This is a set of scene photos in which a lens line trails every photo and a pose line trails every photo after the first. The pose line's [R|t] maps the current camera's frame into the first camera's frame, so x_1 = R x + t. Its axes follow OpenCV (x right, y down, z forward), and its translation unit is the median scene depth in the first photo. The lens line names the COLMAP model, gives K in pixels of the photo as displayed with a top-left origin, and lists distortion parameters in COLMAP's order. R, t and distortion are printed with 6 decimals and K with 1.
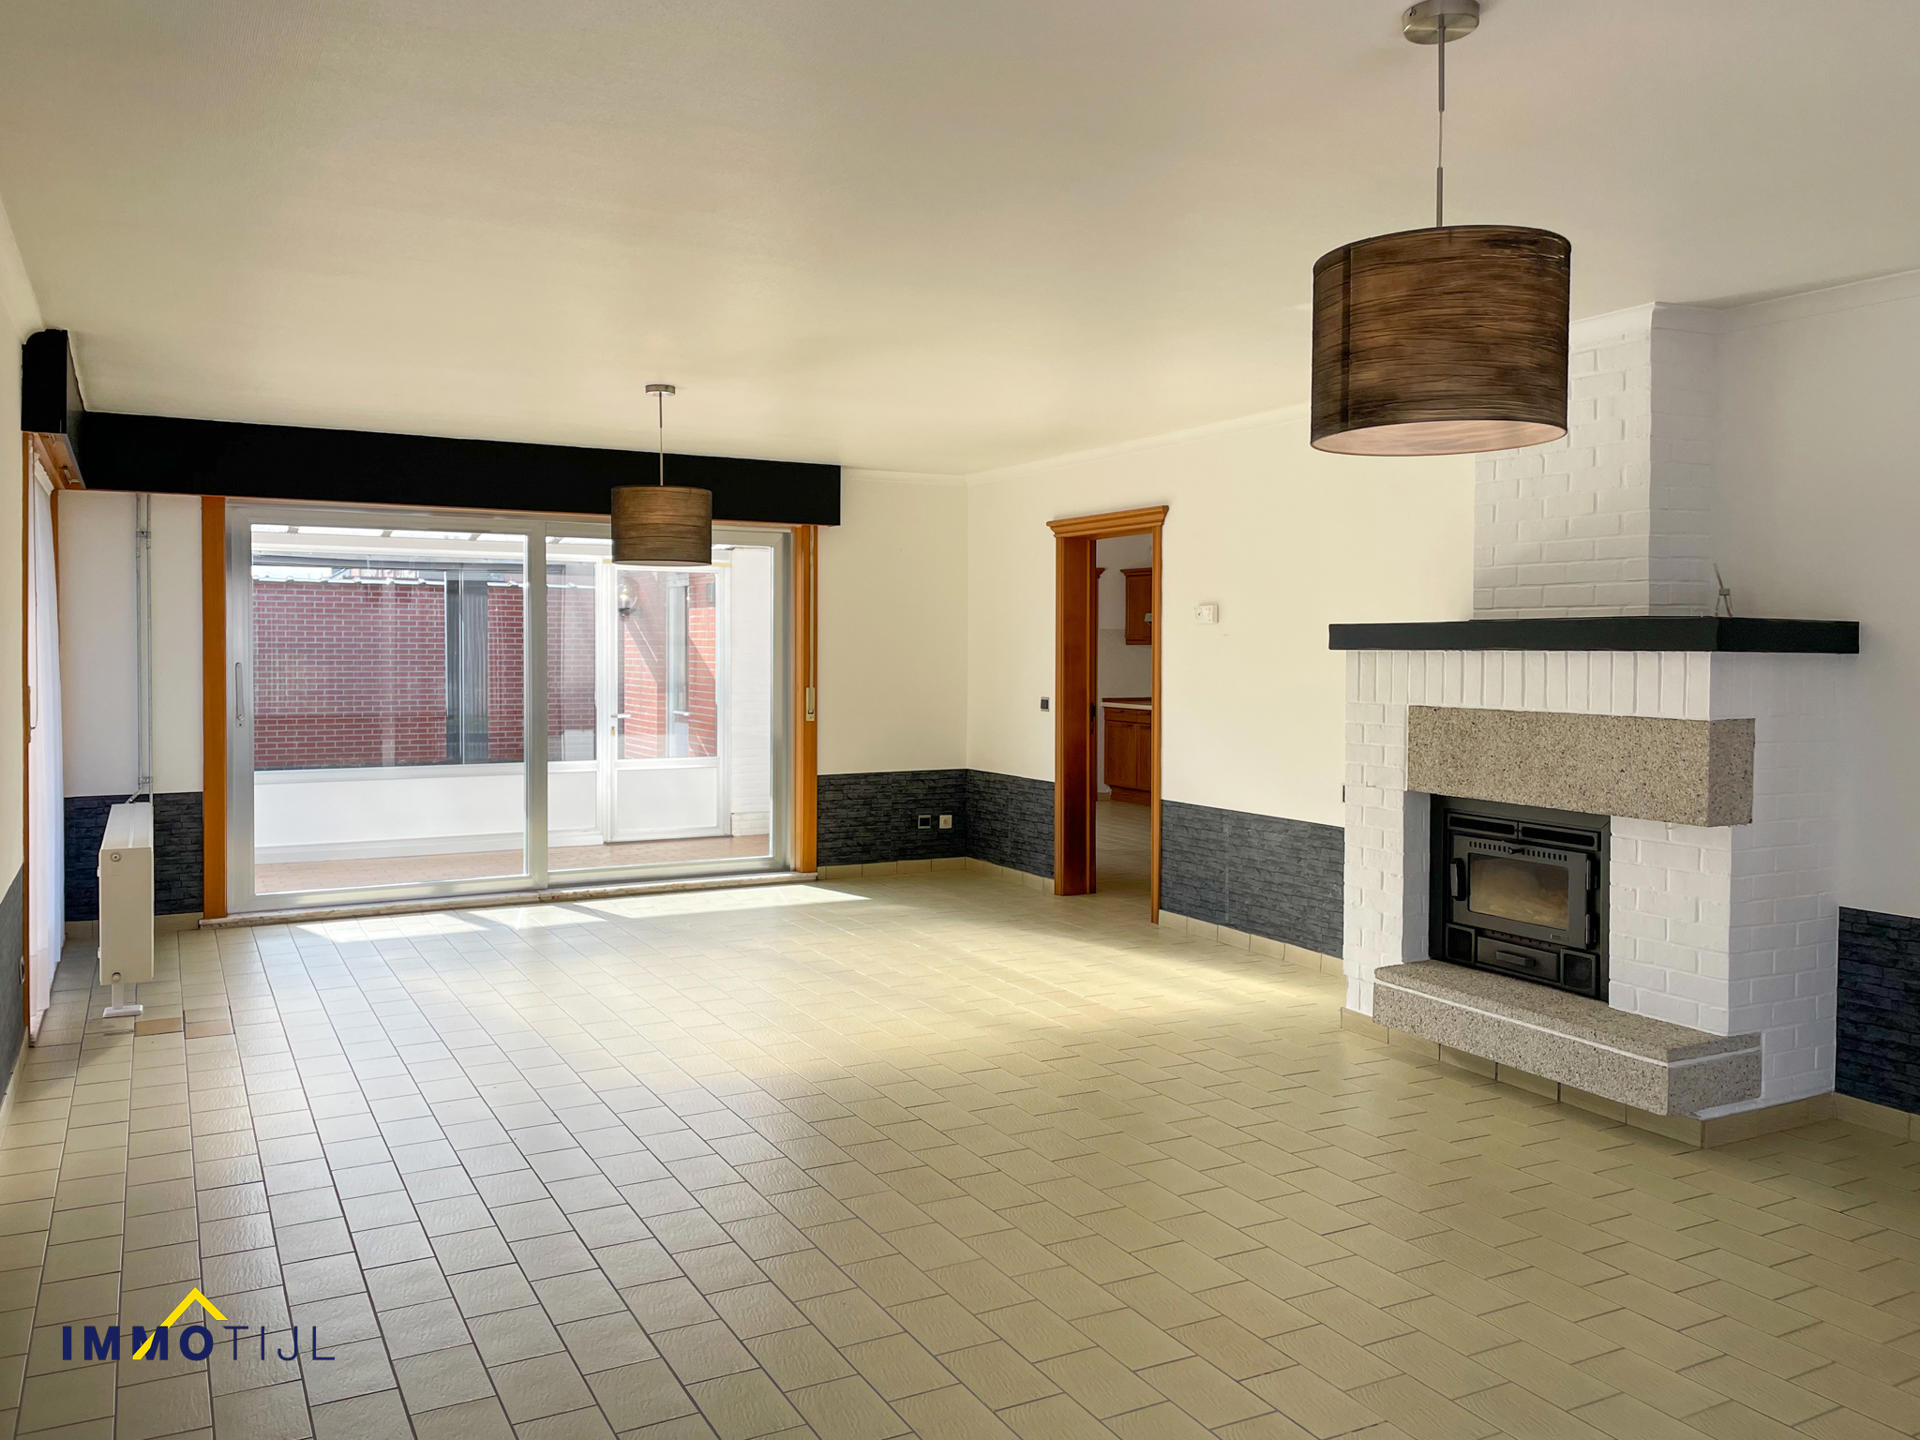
lens RADIAL K [[1654.5, 0, 980.9], [0, 1654.5, 716.6], [0, 0, 1]] dist [0.084730, -0.251942]
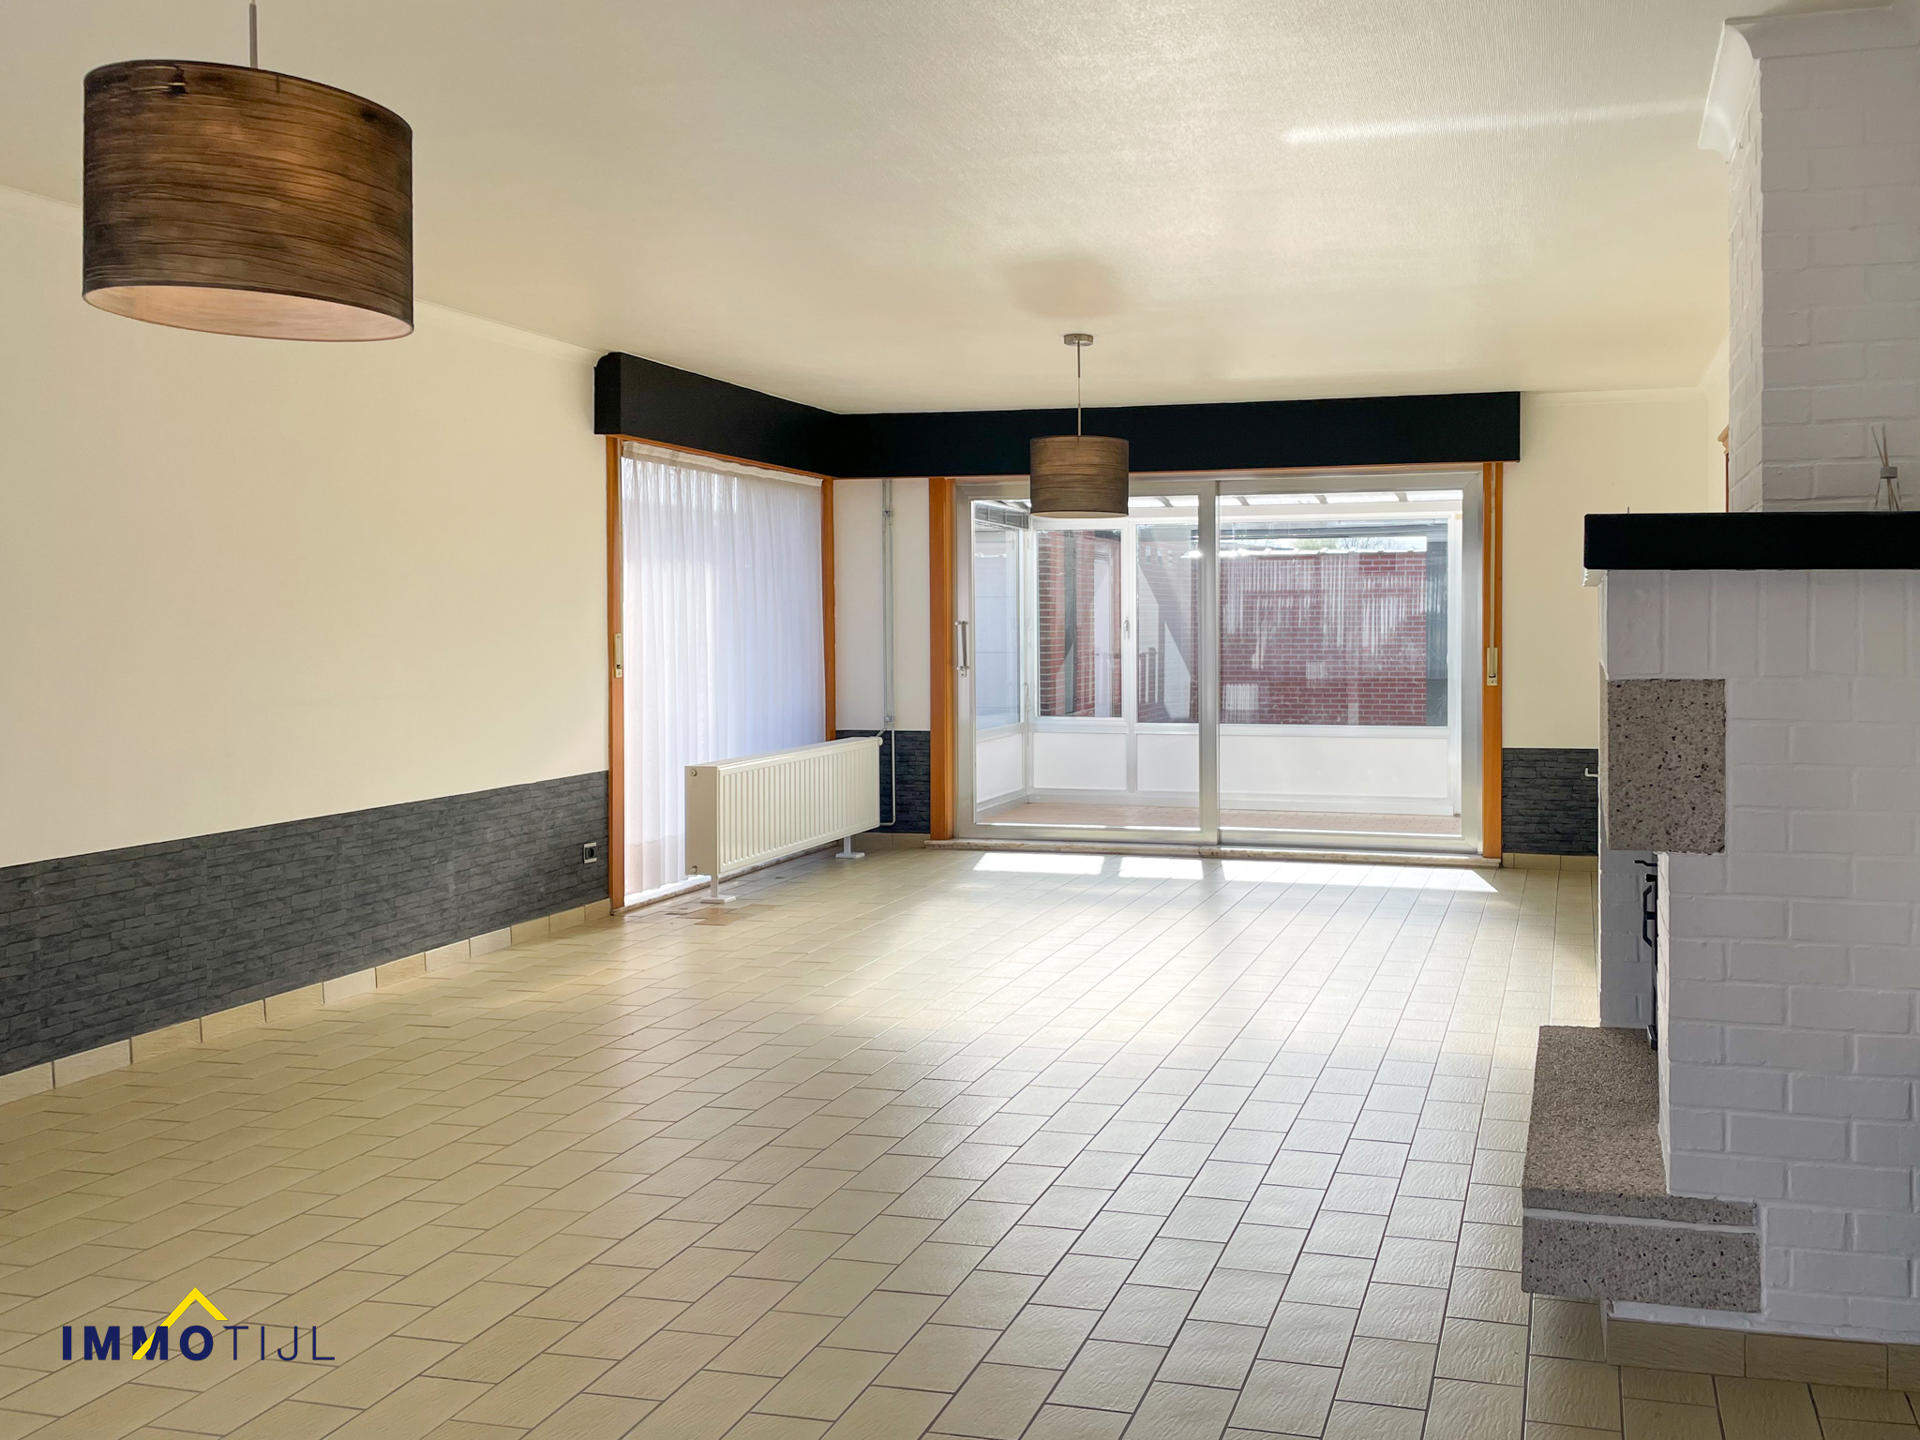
lens RADIAL K [[1654.5, 0, 980.9], [0, 1654.5, 716.6], [0, 0, 1]] dist [0.084730, -0.251942]
pose [[0.692188, 0.037269, -0.720754, 0.395289], [-0.026516, 0.999305, 0.026208, 0.003430], [0.721230, 0.000970, 0.692695, 0.218286]]
